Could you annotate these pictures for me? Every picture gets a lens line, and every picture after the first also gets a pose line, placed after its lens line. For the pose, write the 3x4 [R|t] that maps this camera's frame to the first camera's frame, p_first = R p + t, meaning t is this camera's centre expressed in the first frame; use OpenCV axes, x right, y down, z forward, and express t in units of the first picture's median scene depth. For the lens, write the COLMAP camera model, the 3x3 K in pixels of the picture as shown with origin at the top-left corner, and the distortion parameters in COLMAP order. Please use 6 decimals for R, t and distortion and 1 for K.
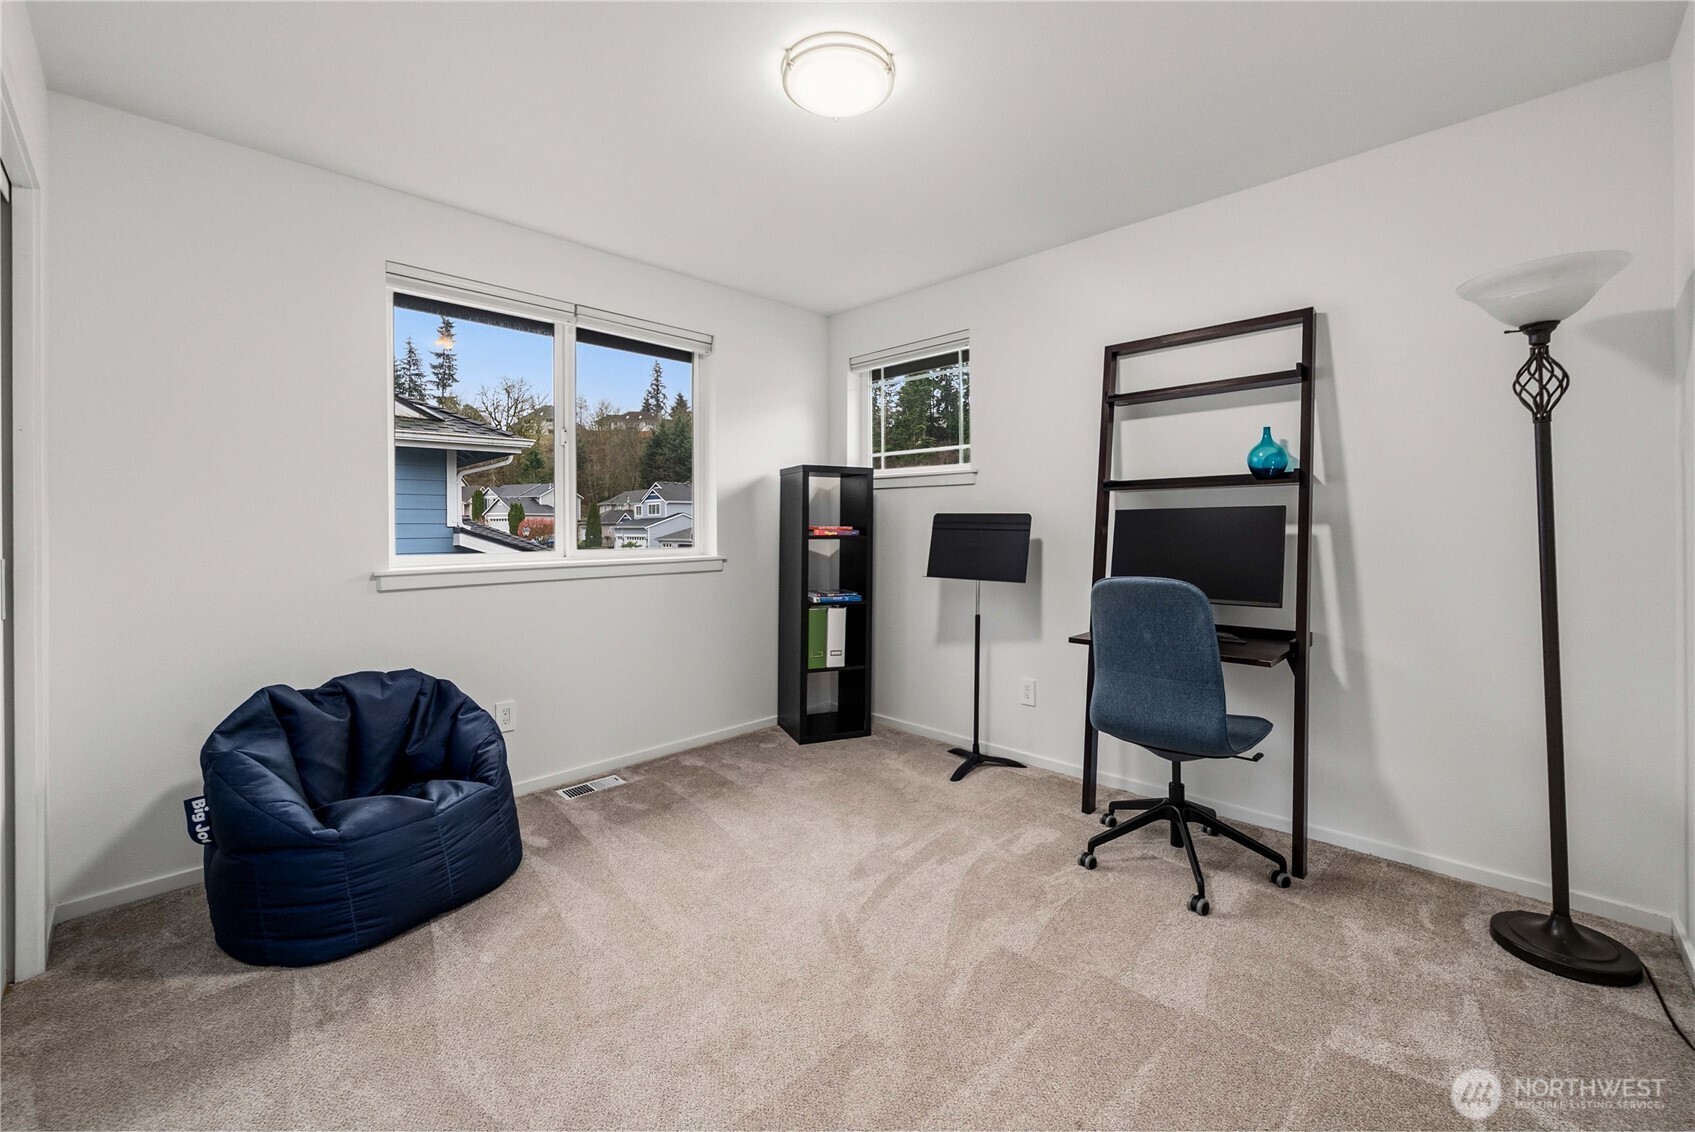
lens RADIAL K [[662.8, 0, 847.2], [0, 662.8, 520.8], [0, 0, 1]] dist [-0.002706, -0.000218]
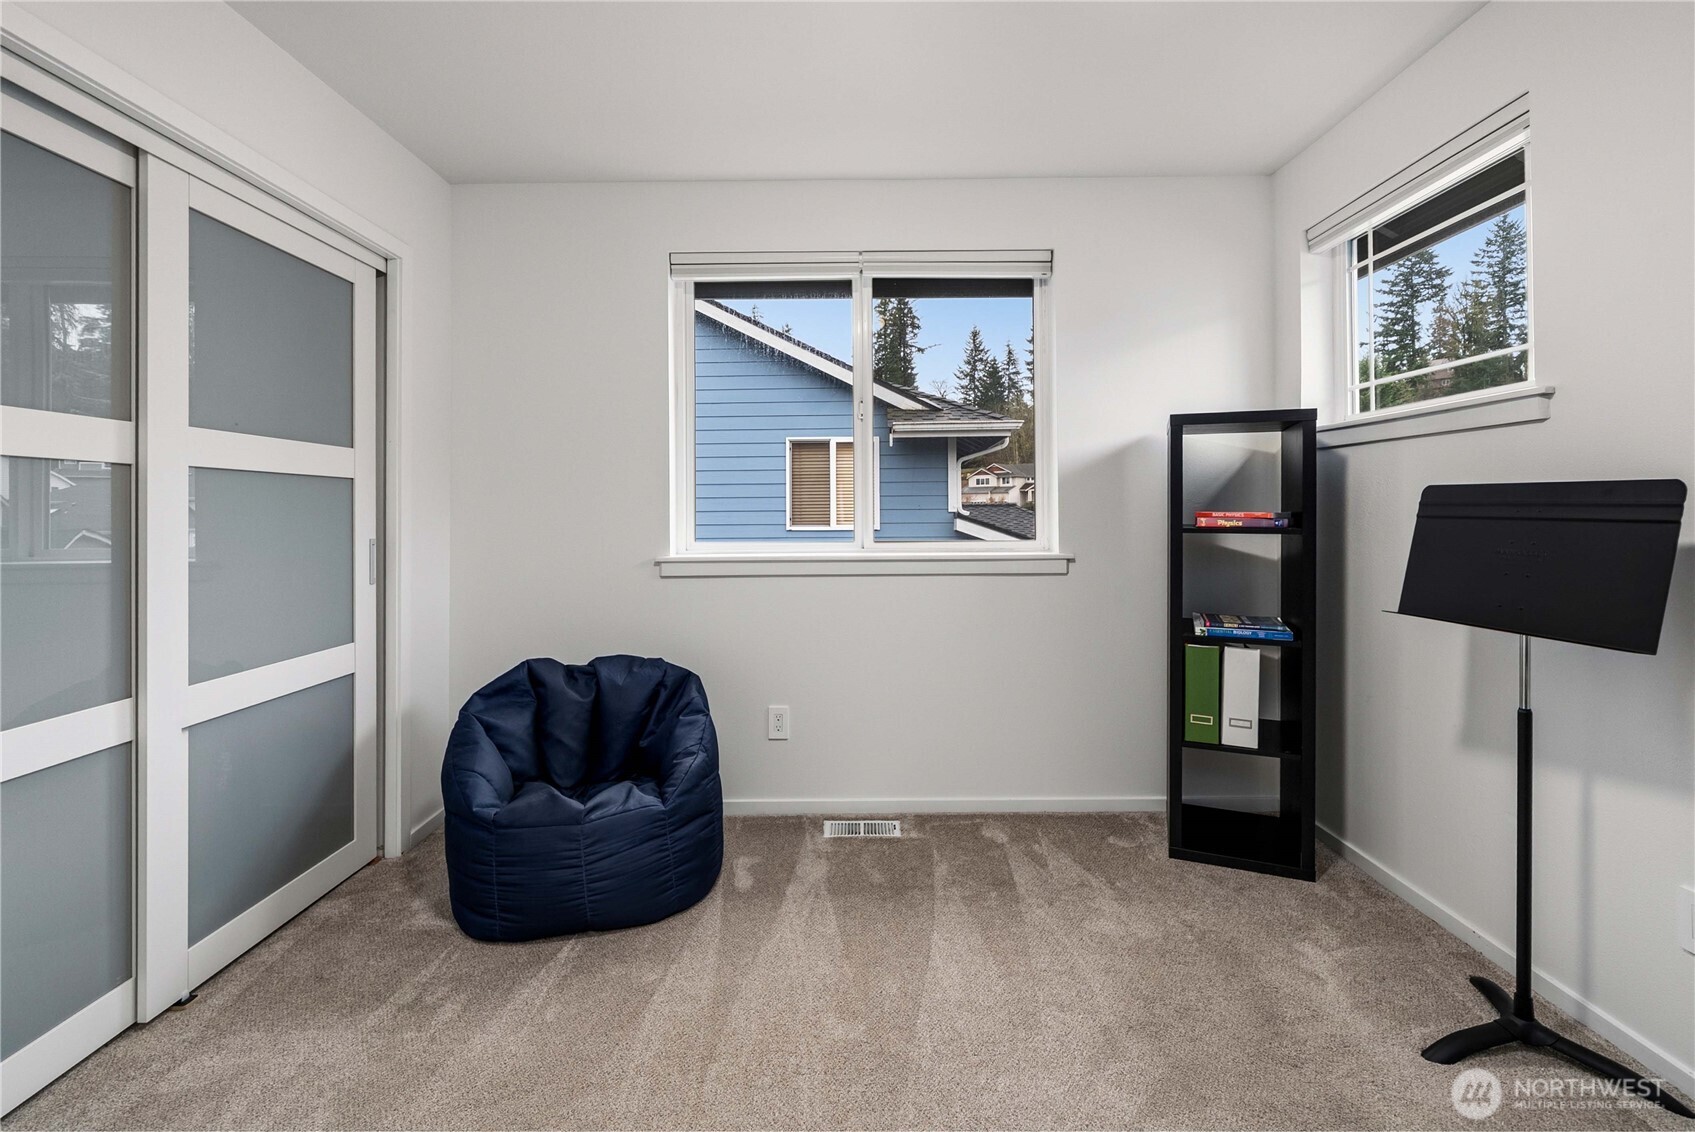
lens RADIAL K [[707.3, 0, 852.1], [0, 707.3, 504.3], [0, 0, 1]] dist [-0.000221, 0.000095]
pose [[0.706390, -0.009651, -0.707757, 0.204793], [0.008964, 0.999949, -0.004689, 0.001200], [0.707766, -0.003032, 0.706441, 0.323573]]
